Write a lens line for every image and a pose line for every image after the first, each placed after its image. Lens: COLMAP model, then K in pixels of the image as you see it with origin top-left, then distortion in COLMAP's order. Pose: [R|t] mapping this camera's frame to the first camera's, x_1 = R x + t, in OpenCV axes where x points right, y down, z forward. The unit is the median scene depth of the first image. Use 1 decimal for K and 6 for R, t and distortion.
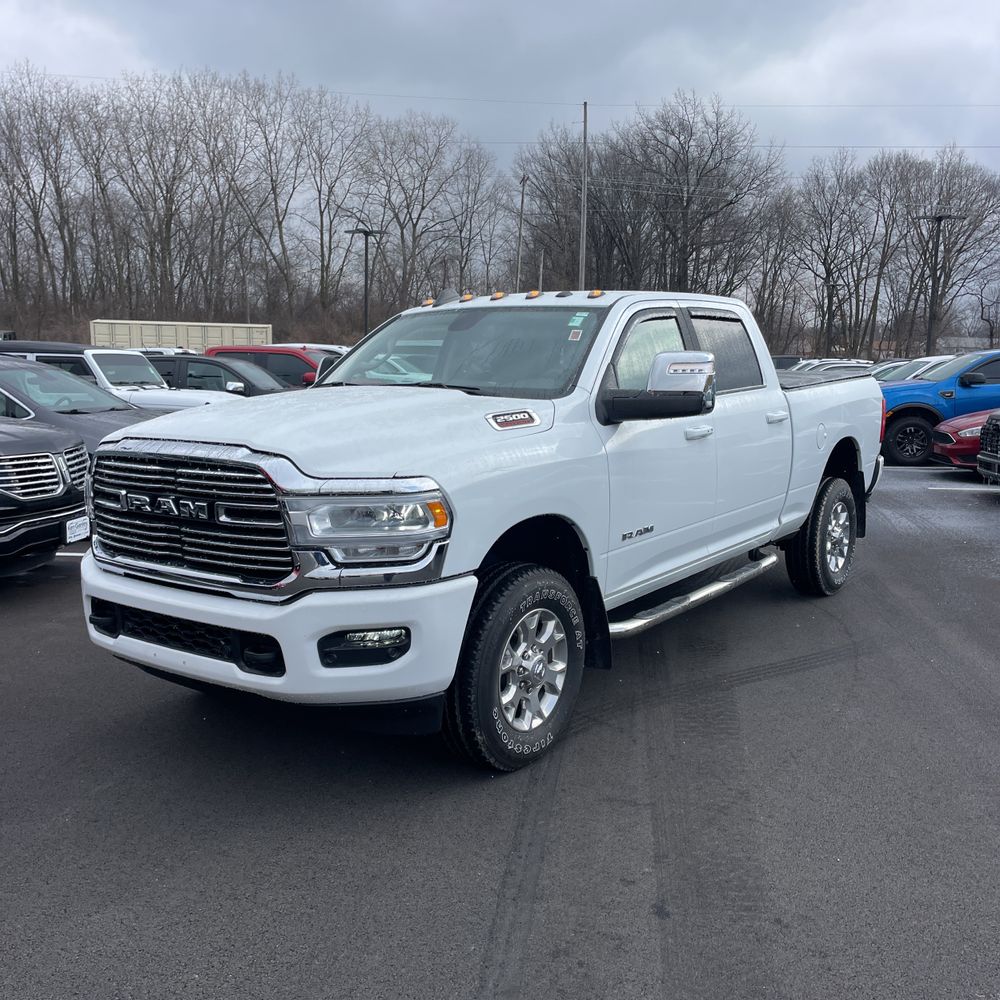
lens RADIAL K [[1017.9, 0, 508.3], [0, 1017.9, 496.8], [0, 0, 1]] dist [0.046340, 0.000000]
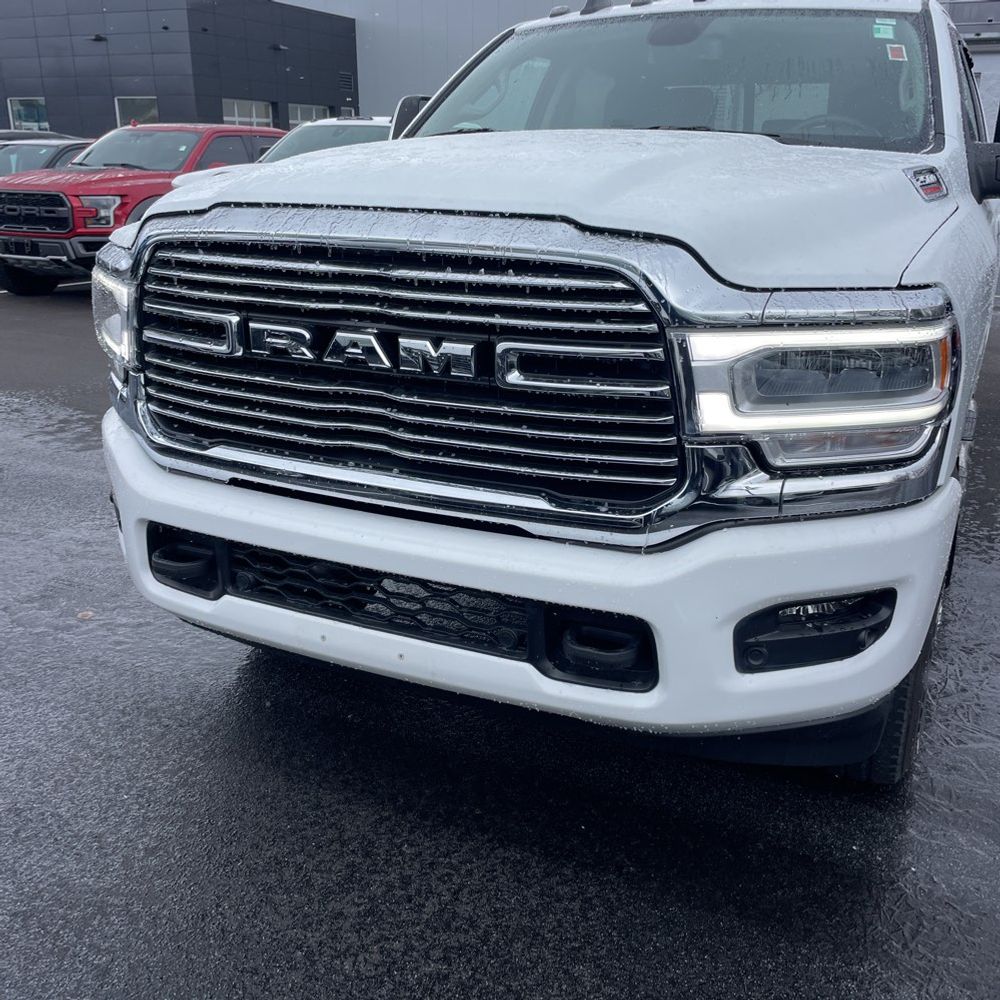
lens RADIAL K [[1017.9, 0, 502.9], [0, 1017.9, 497.1], [0, 0, 1]] dist [0.046340, 0.000000]
pose [[0.981149, -0.039632, 0.189144, -0.358858], [0.003976, 0.982678, 0.185278, -0.011189], [-0.193210, -0.181034, 0.964311, 0.510203]]
